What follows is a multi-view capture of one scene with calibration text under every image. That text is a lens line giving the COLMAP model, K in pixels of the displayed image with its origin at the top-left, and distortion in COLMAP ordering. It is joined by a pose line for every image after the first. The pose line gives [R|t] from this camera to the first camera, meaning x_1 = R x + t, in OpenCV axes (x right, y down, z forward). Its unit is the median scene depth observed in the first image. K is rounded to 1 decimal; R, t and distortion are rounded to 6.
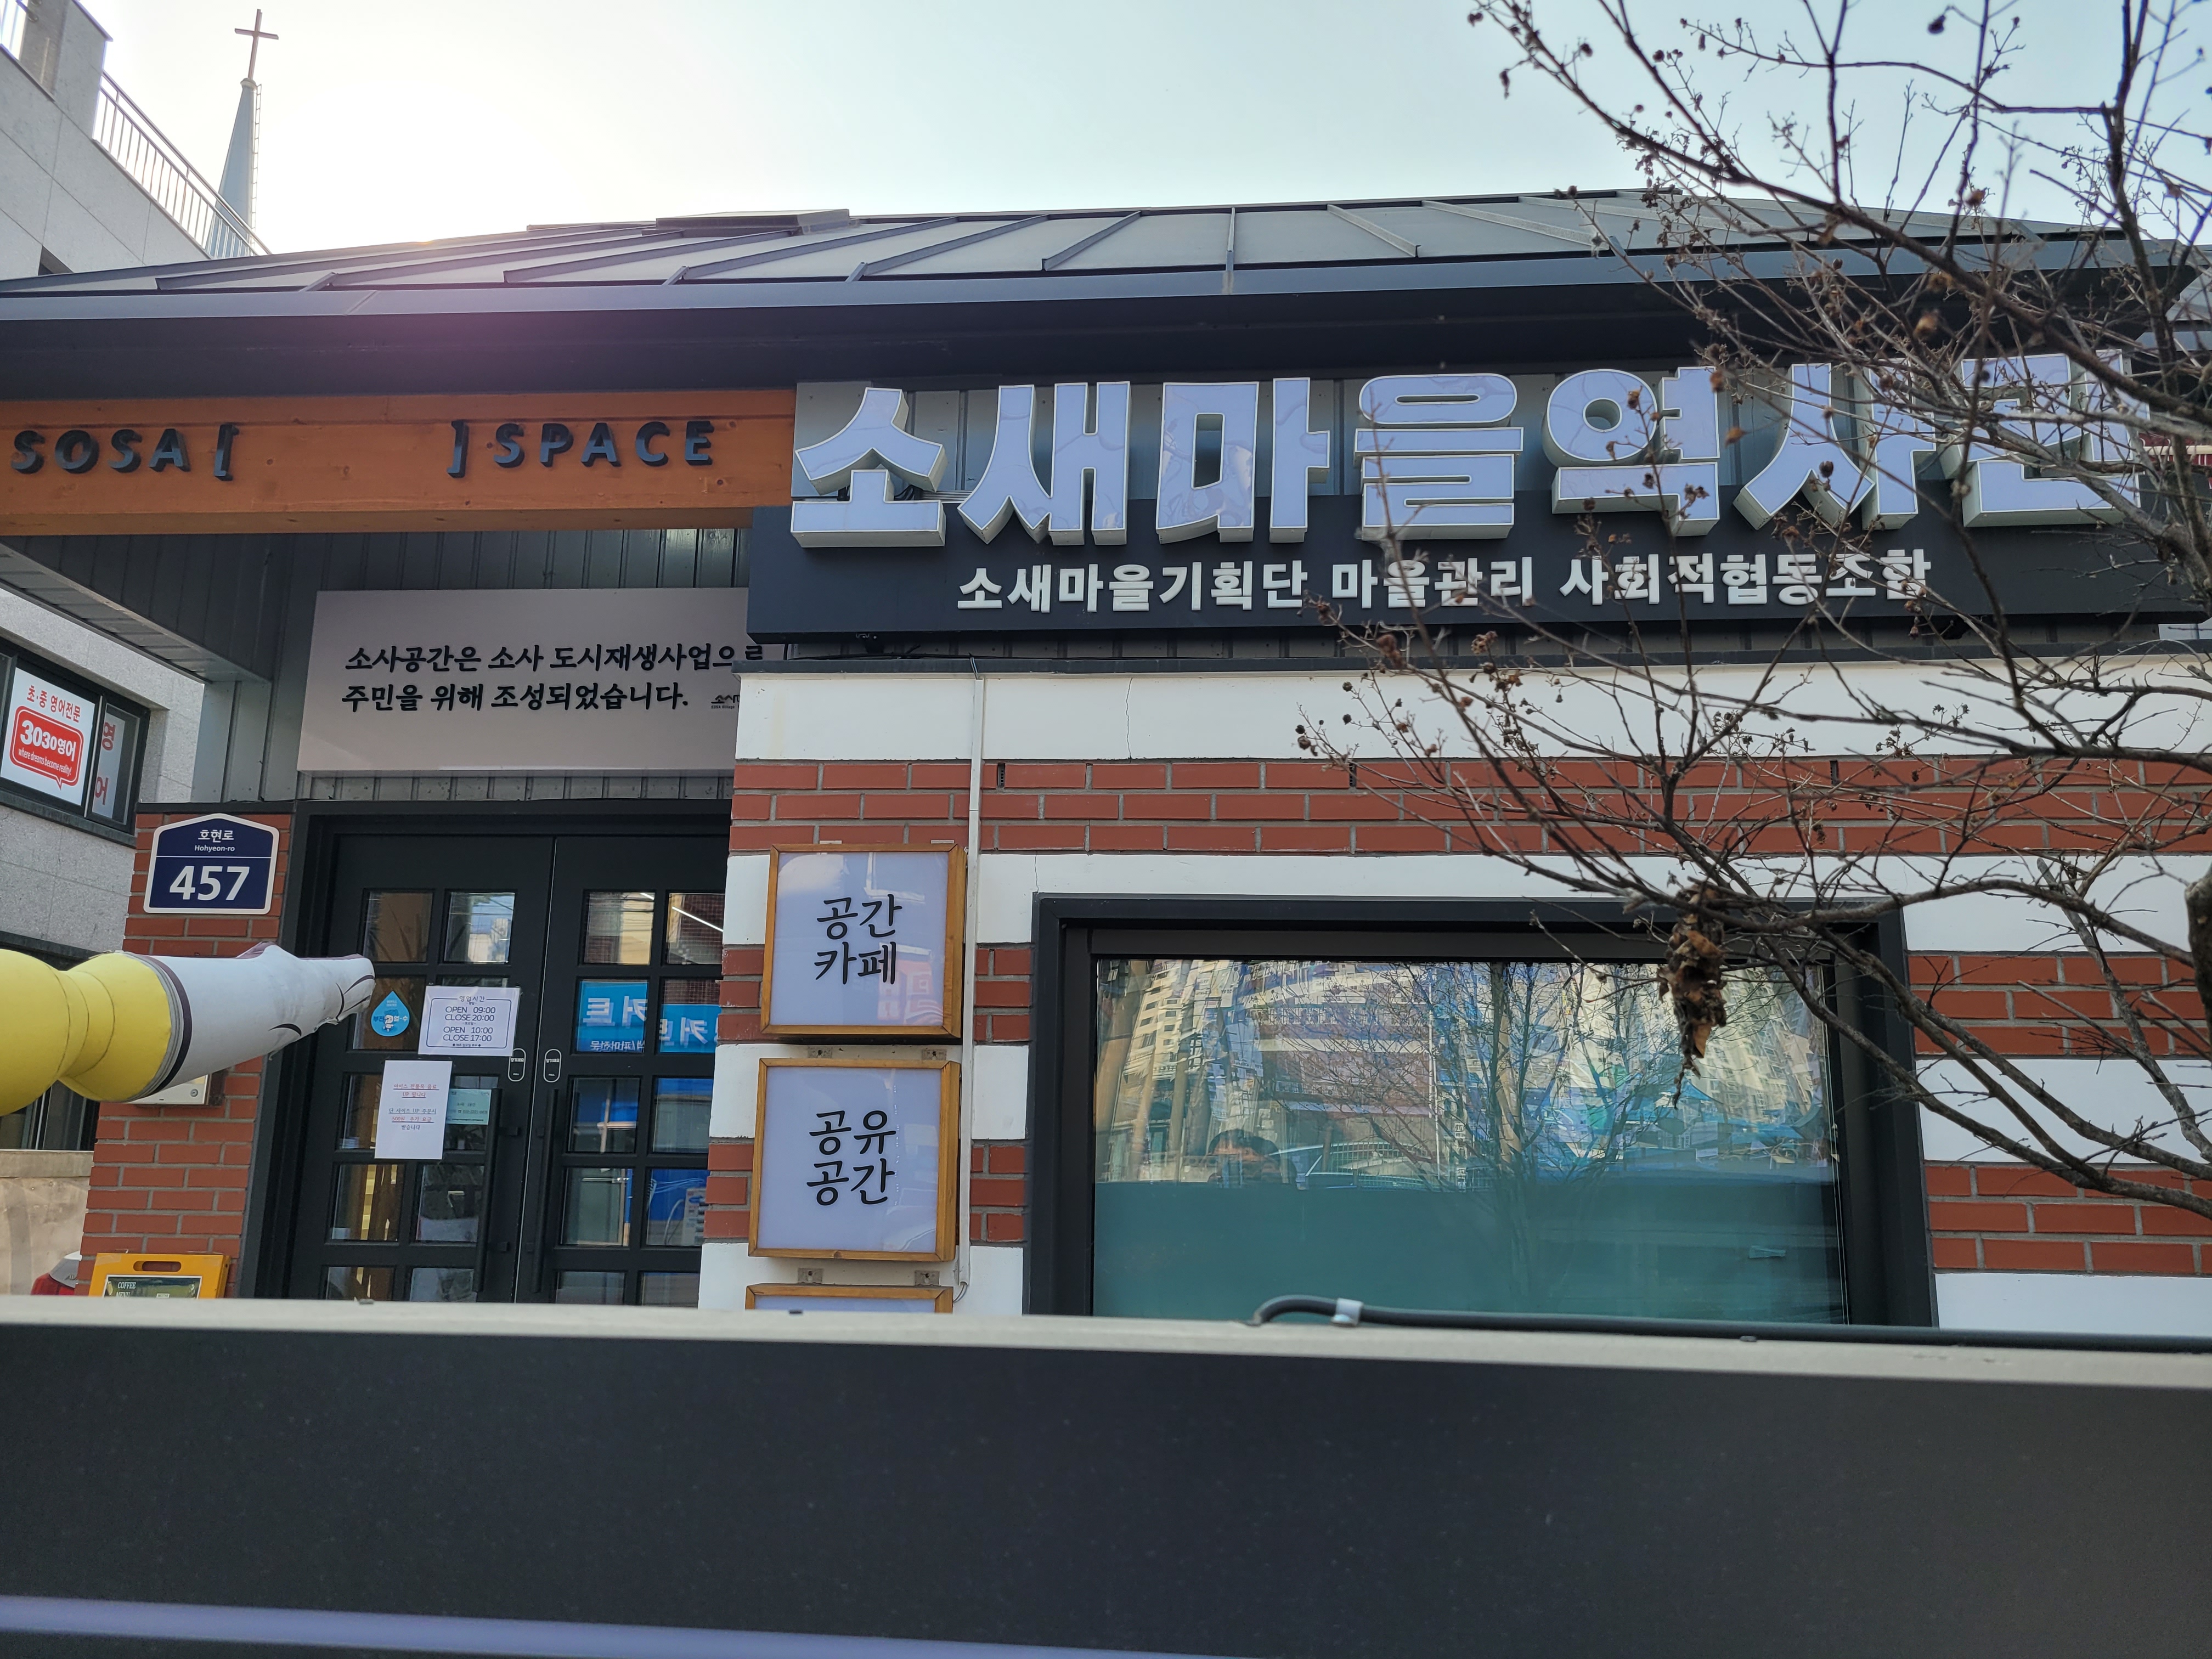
lens RADIAL K [[1665.5, 0, 1093.5], [0, 1665.5, 839.5], [0, 0, 1]] dist [0.056098, -0.043270]
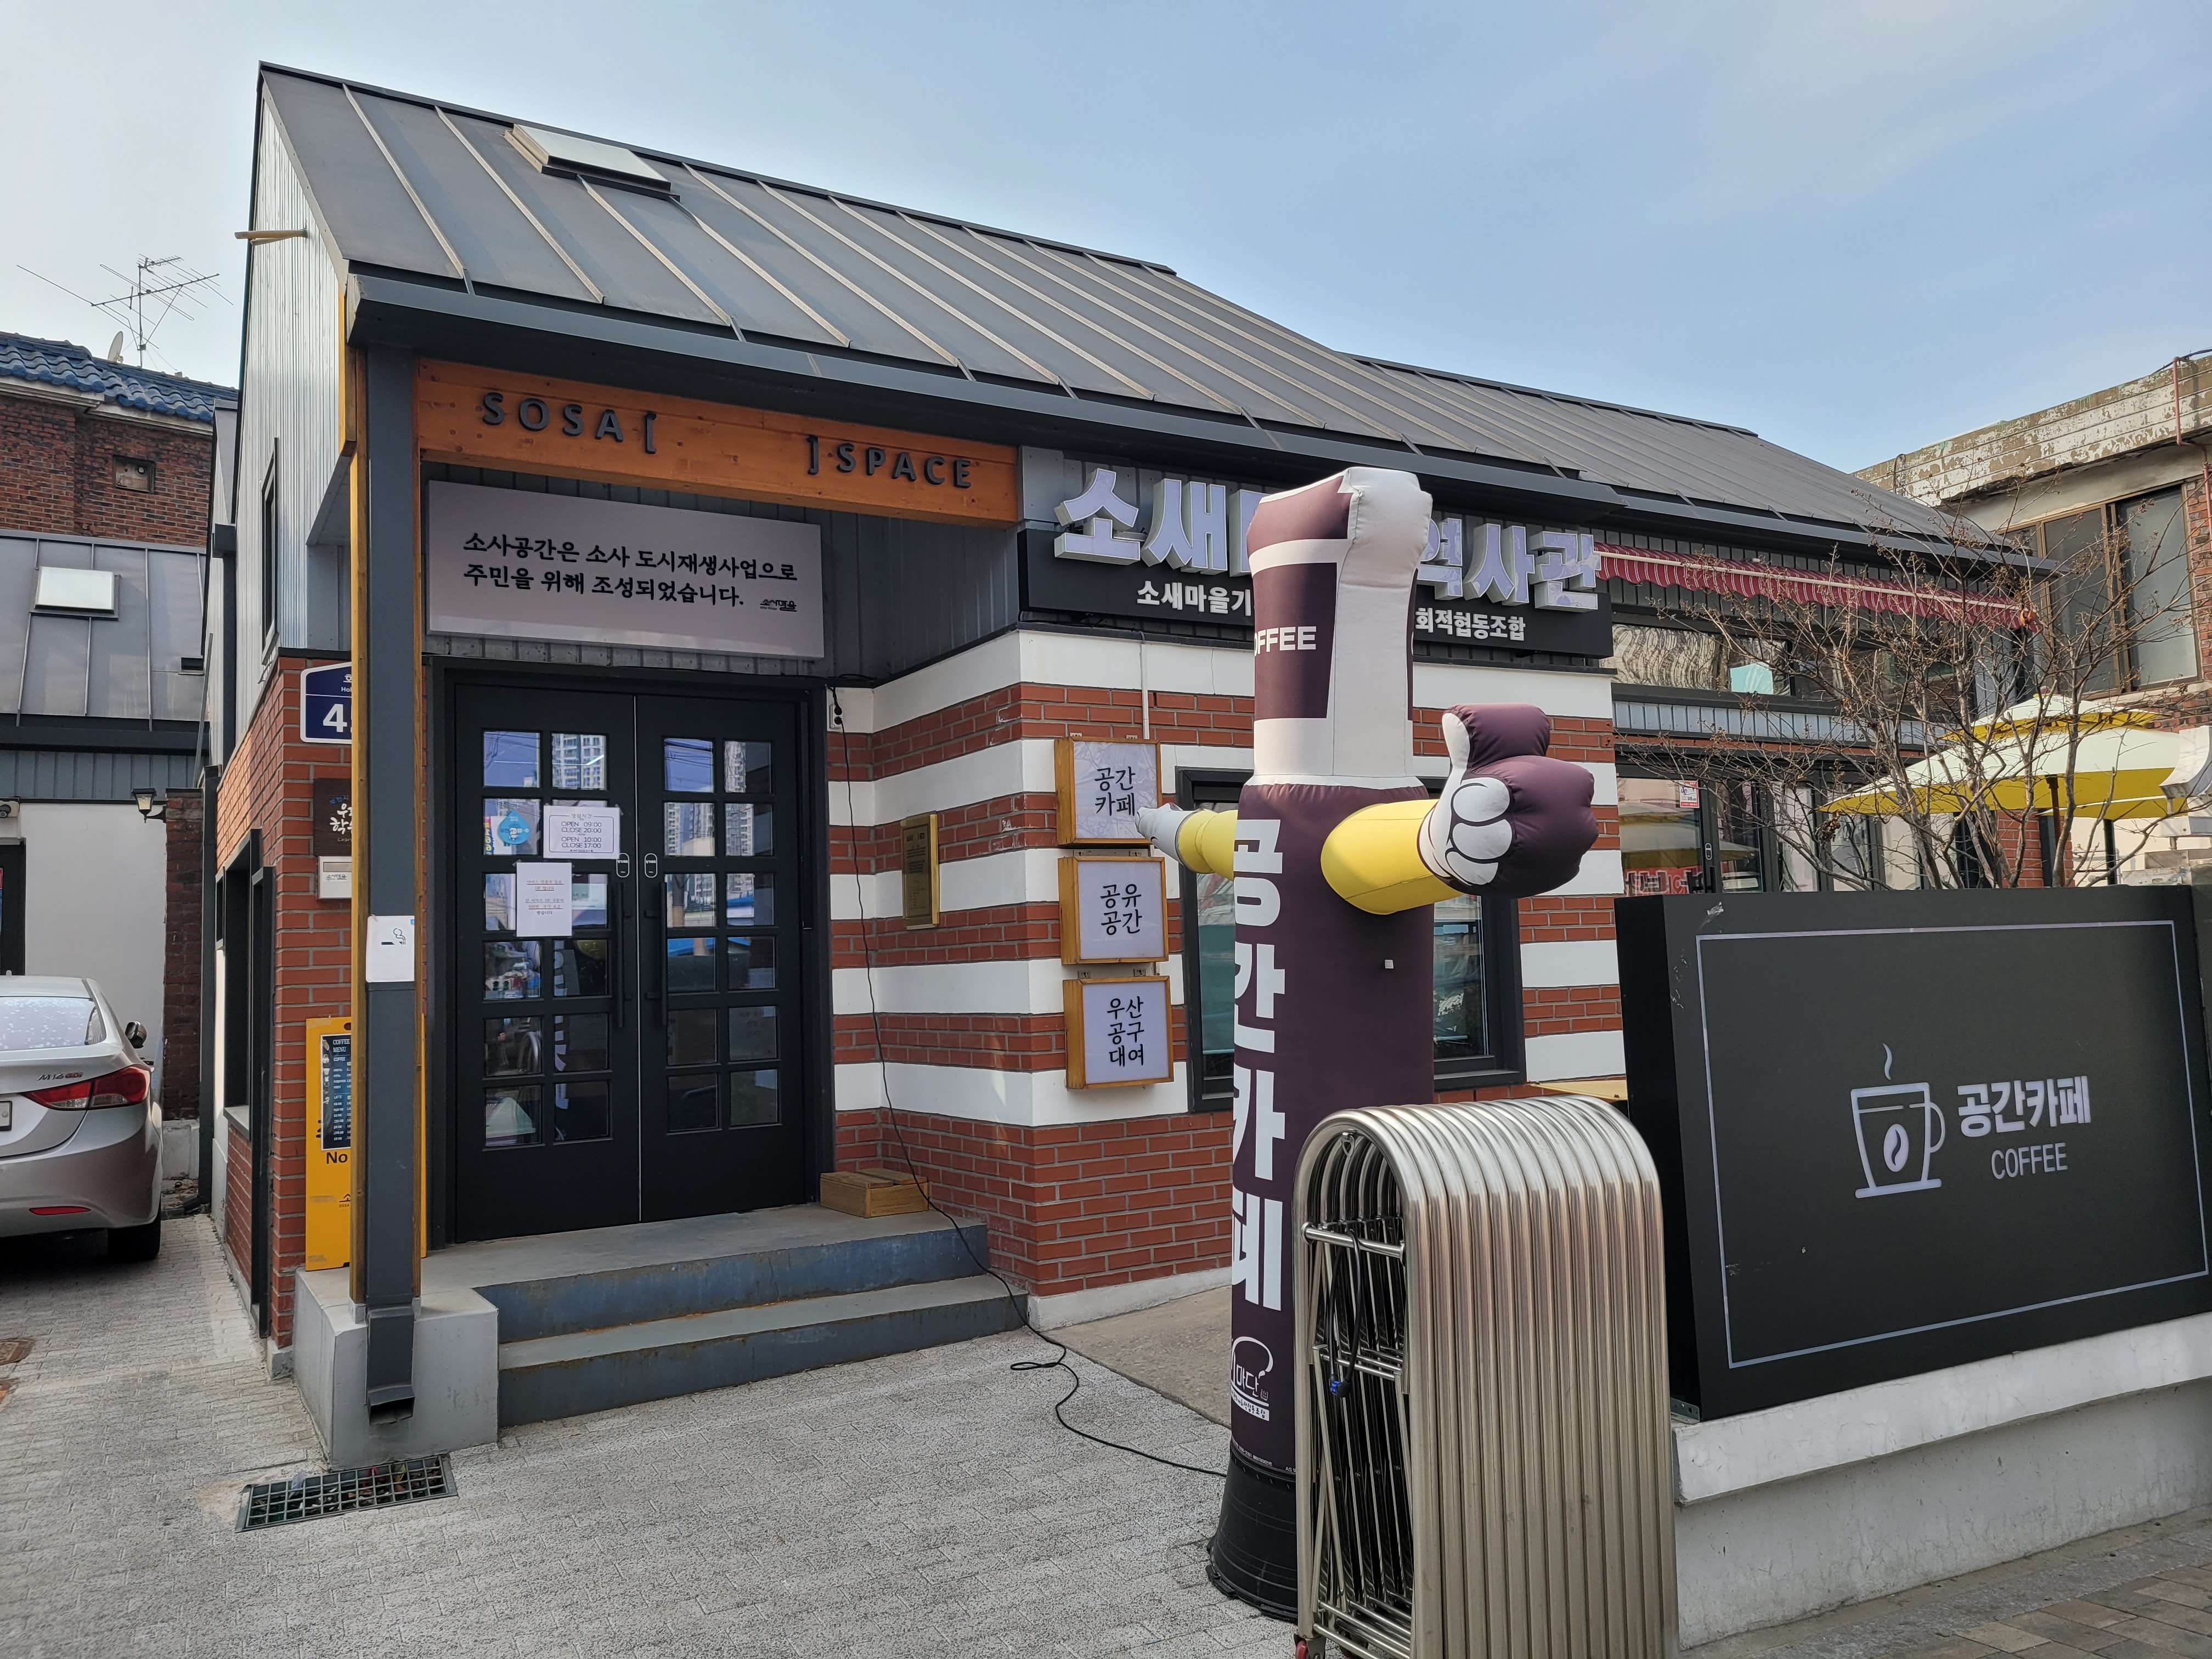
lens RADIAL K [[1665.5, 0, 1123.6], [0, 1665.5, 834.2], [0, 0, 1]] dist [0.056098, -0.043270]
pose [[0.807521, -0.001848, 0.589836, -1.132269], [-0.066557, 0.993323, 0.094233, -0.060933], [-0.586072, -0.115352, 0.802006, -0.433568]]
